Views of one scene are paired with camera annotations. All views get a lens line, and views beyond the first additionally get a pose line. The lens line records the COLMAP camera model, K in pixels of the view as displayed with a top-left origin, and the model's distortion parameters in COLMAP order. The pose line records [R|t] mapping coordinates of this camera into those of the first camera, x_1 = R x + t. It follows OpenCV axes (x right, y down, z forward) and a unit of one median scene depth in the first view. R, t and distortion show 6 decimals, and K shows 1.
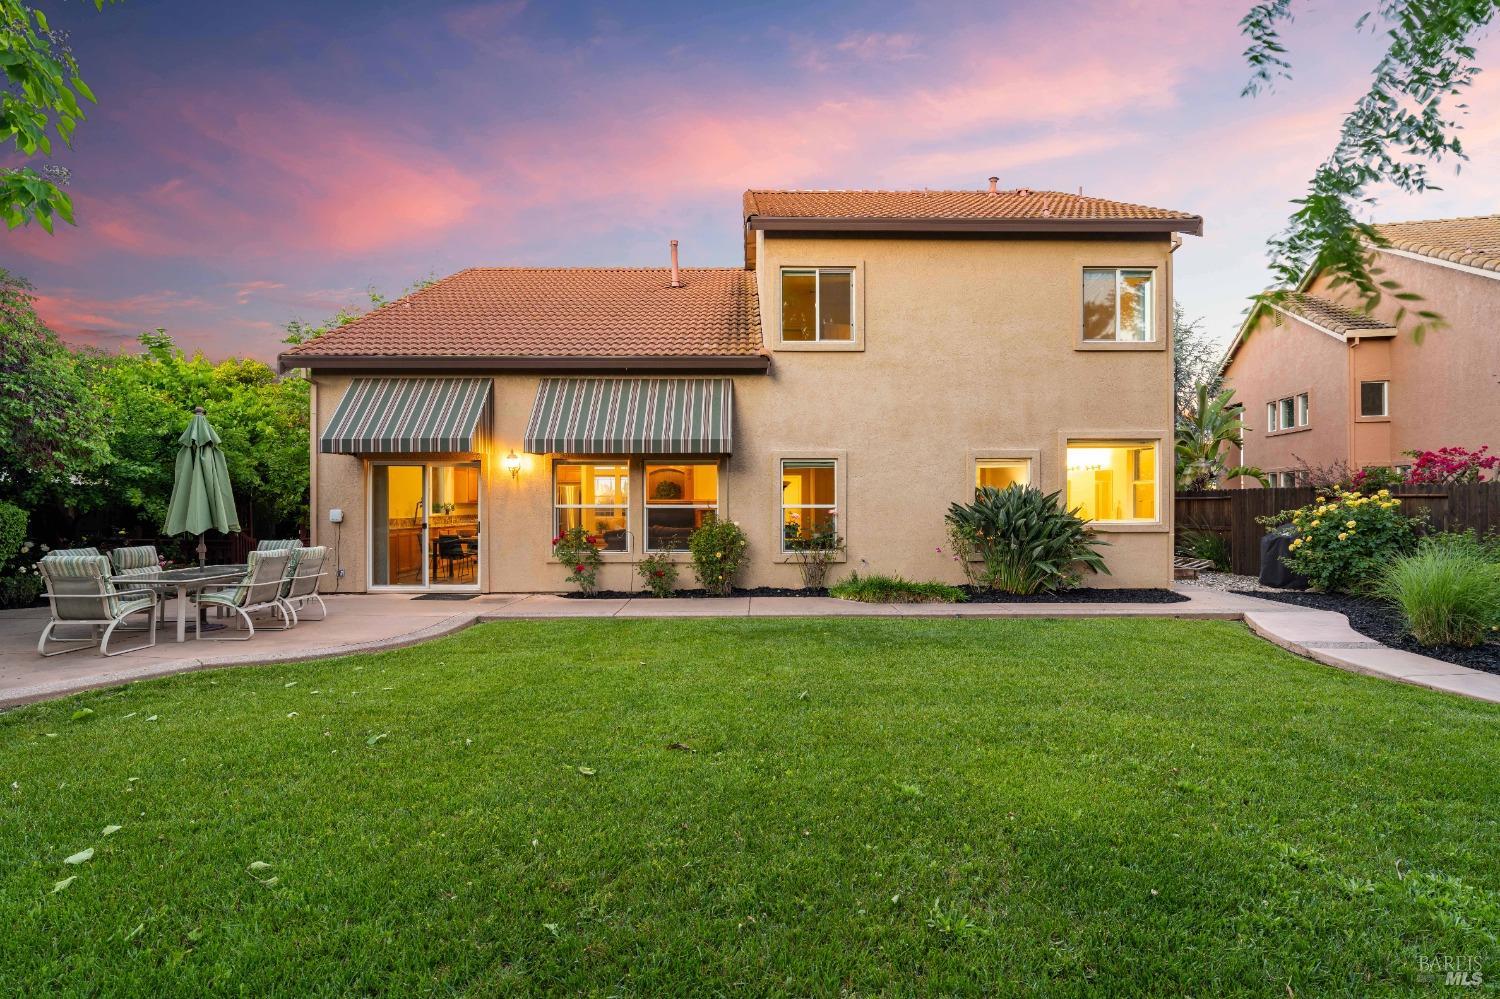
lens RADIAL K [[701.0, 0, 750.0], [0, 701.0, 499.5], [0, 0, 1]] dist [0.001062, 0.000327]
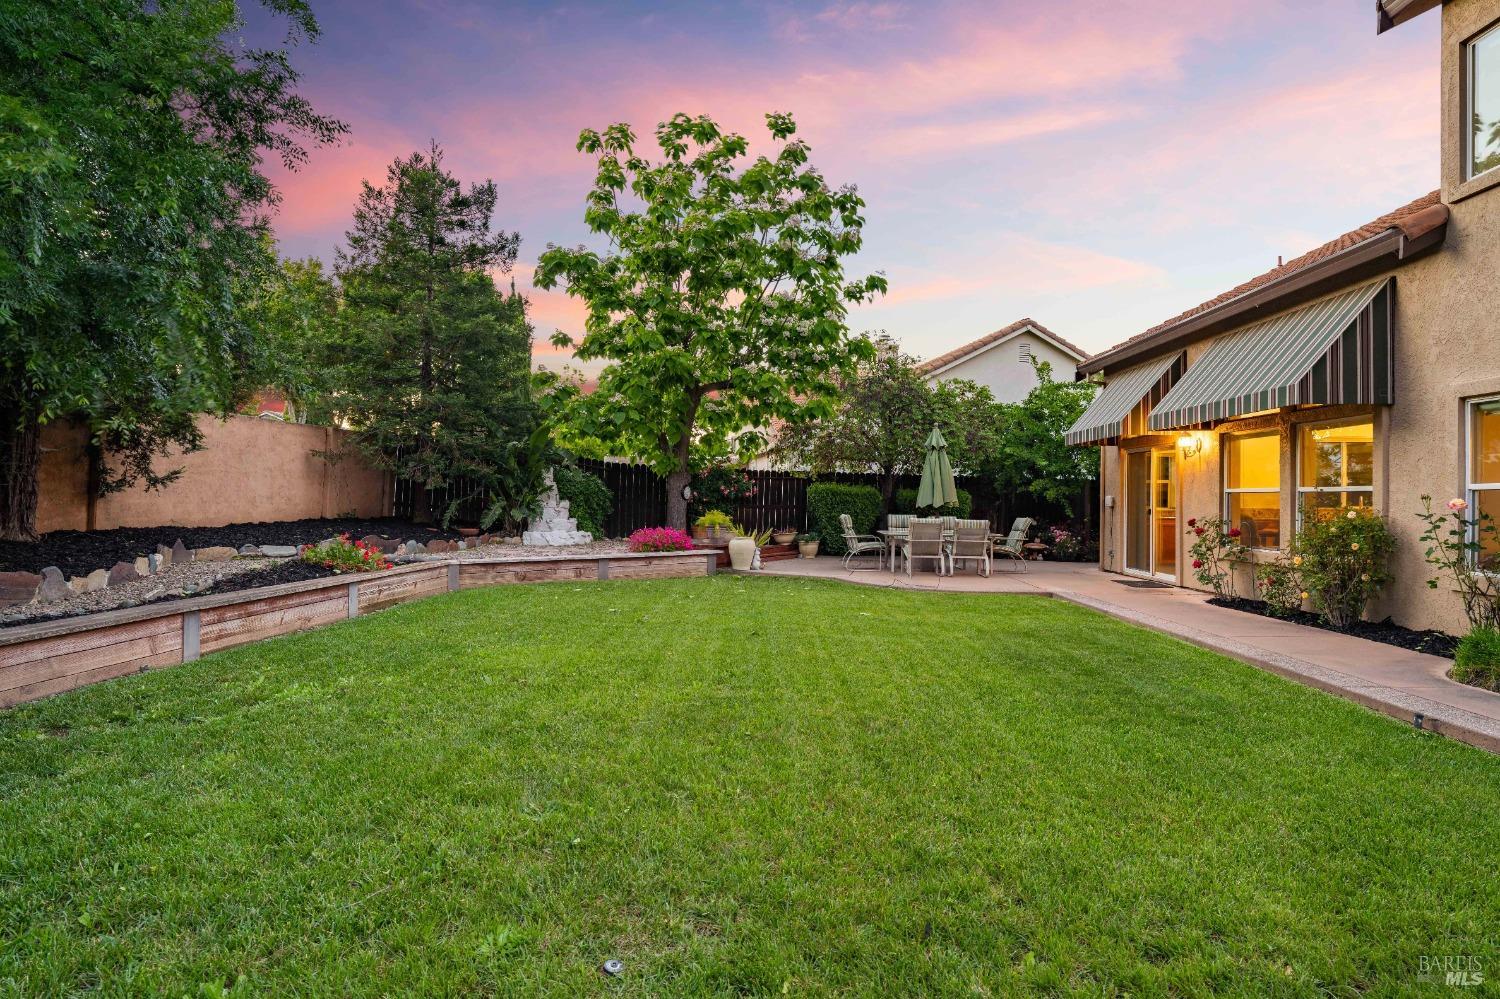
lens RADIAL K [[785.3, 0, 750.0], [0, 785.3, 499.5], [0, 0, 1]] dist [-0.006869, 0.000004]
pose [[-0.041210, 0.000963, -0.999150, 0.666640], [-0.003594, 0.999993, 0.001112, 0.021290], [0.999144, 0.003636, -0.041206, 0.481323]]
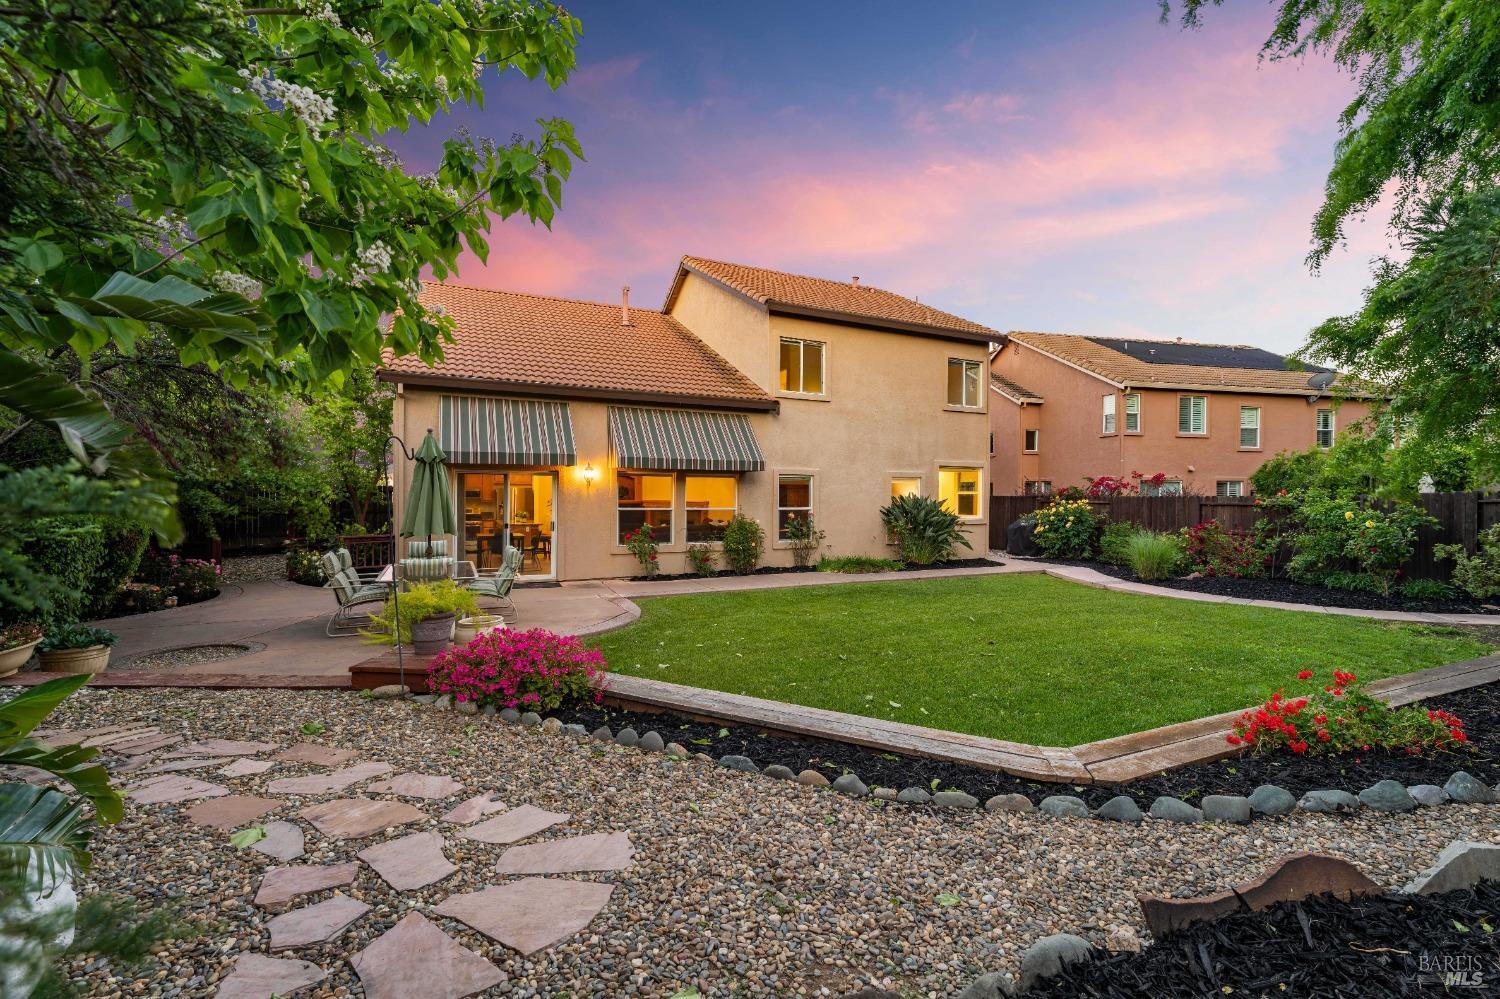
lens RADIAL K [[623.4, 0, 750.0], [0, 623.4, 499.5], [0, 0, 1]] dist [0.001879, 0.000022]
pose [[0.911786, 0.004471, 0.410640, -0.518835], [-0.009814, 0.999892, 0.010905, -0.021505], [-0.410547, -0.013973, 0.911732, -0.109700]]
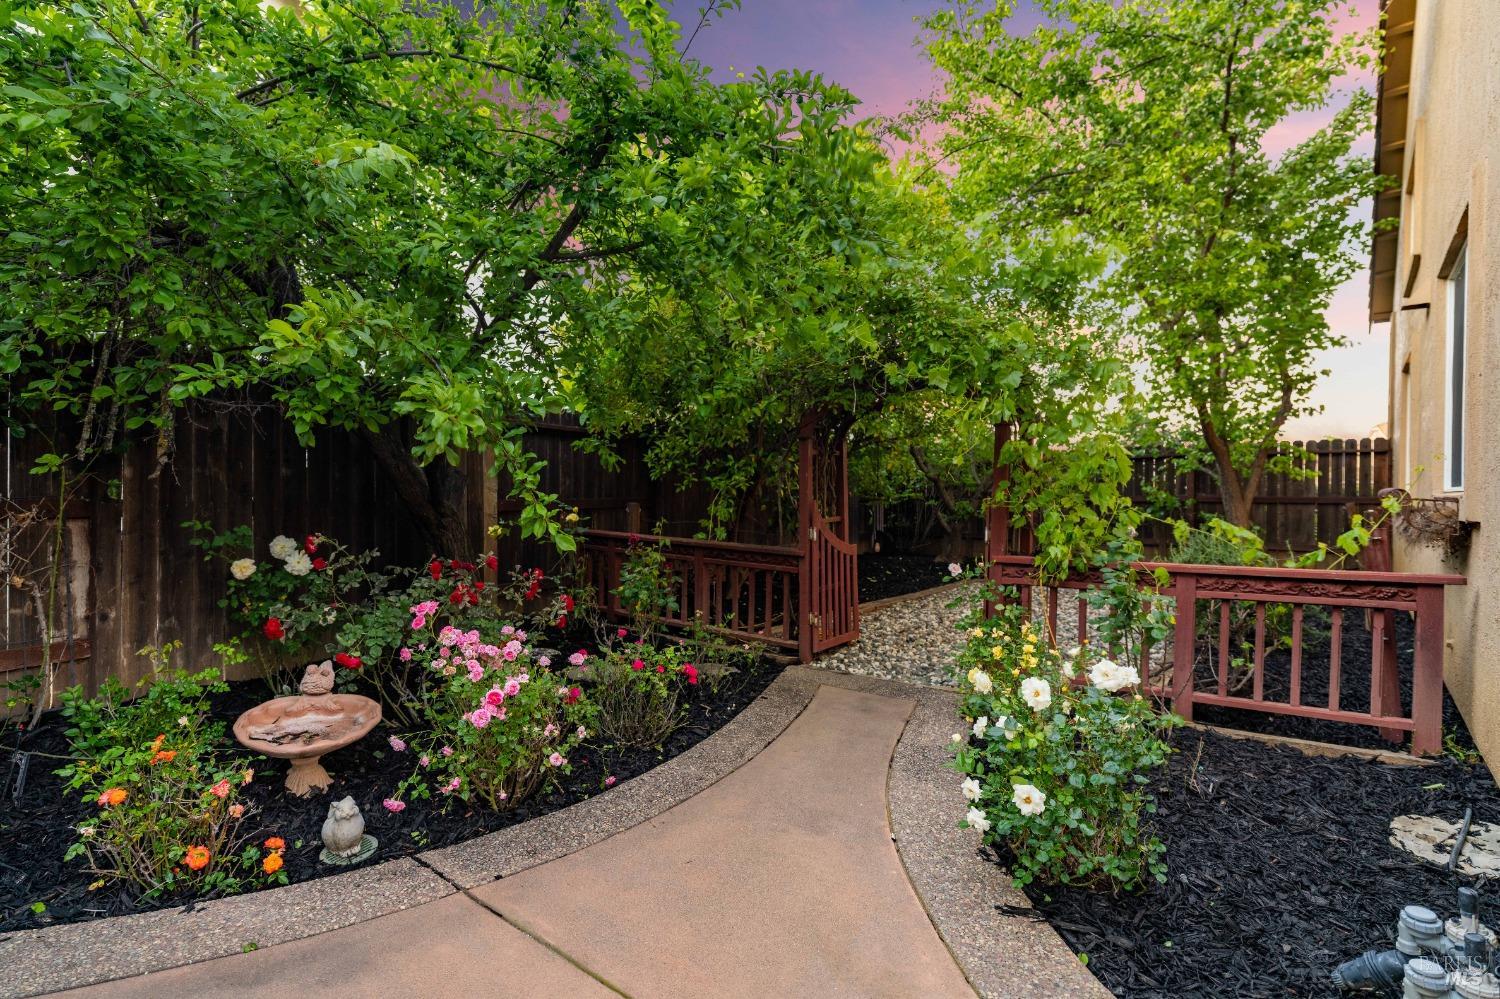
lens RADIAL K [[701.0, 0, 750.0], [0, 701.0, 499.5], [0, 0, 1]] dist [0.001062, 0.000327]
pose [[0.772393, 0.018620, -0.634871, -0.680761], [-0.008447, 0.999783, 0.019045, 0.033453], [0.635088, -0.009347, 0.772383, 0.906034]]
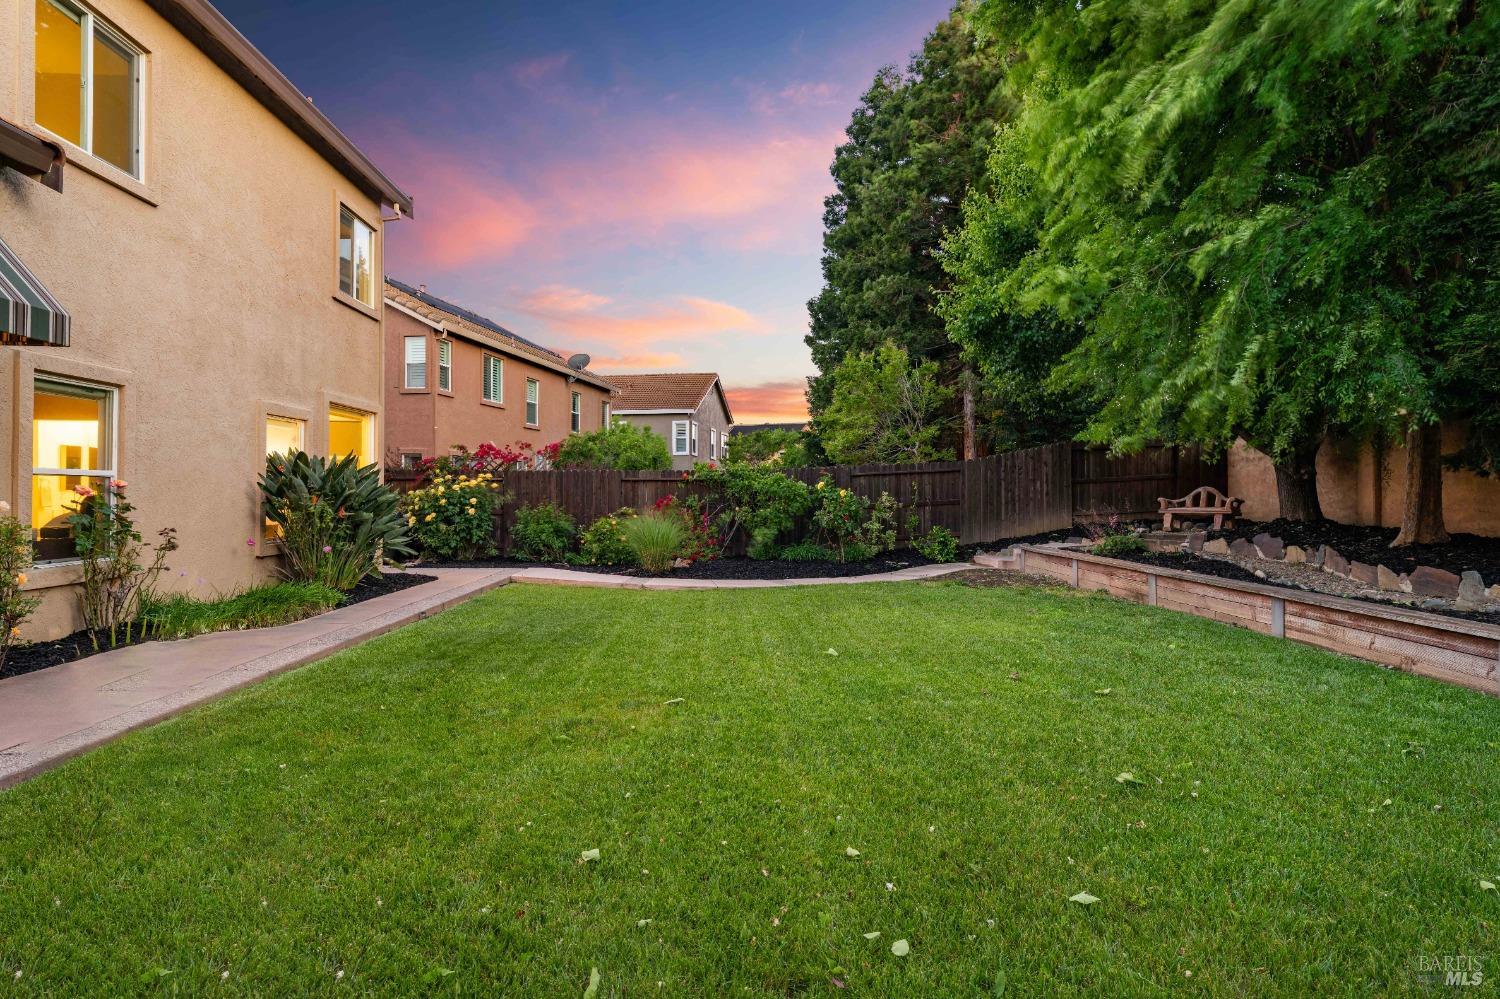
lens RADIAL K [[785.3, 0, 750.0], [0, 785.3, 499.5], [0, 0, 1]] dist [-0.006869, 0.000004]
pose [[-0.030651, -0.001781, 0.999529, -0.499768], [-0.011377, 0.999934, 0.001432, 0.023403], [-0.999465, -0.011328, -0.030669, 0.531607]]
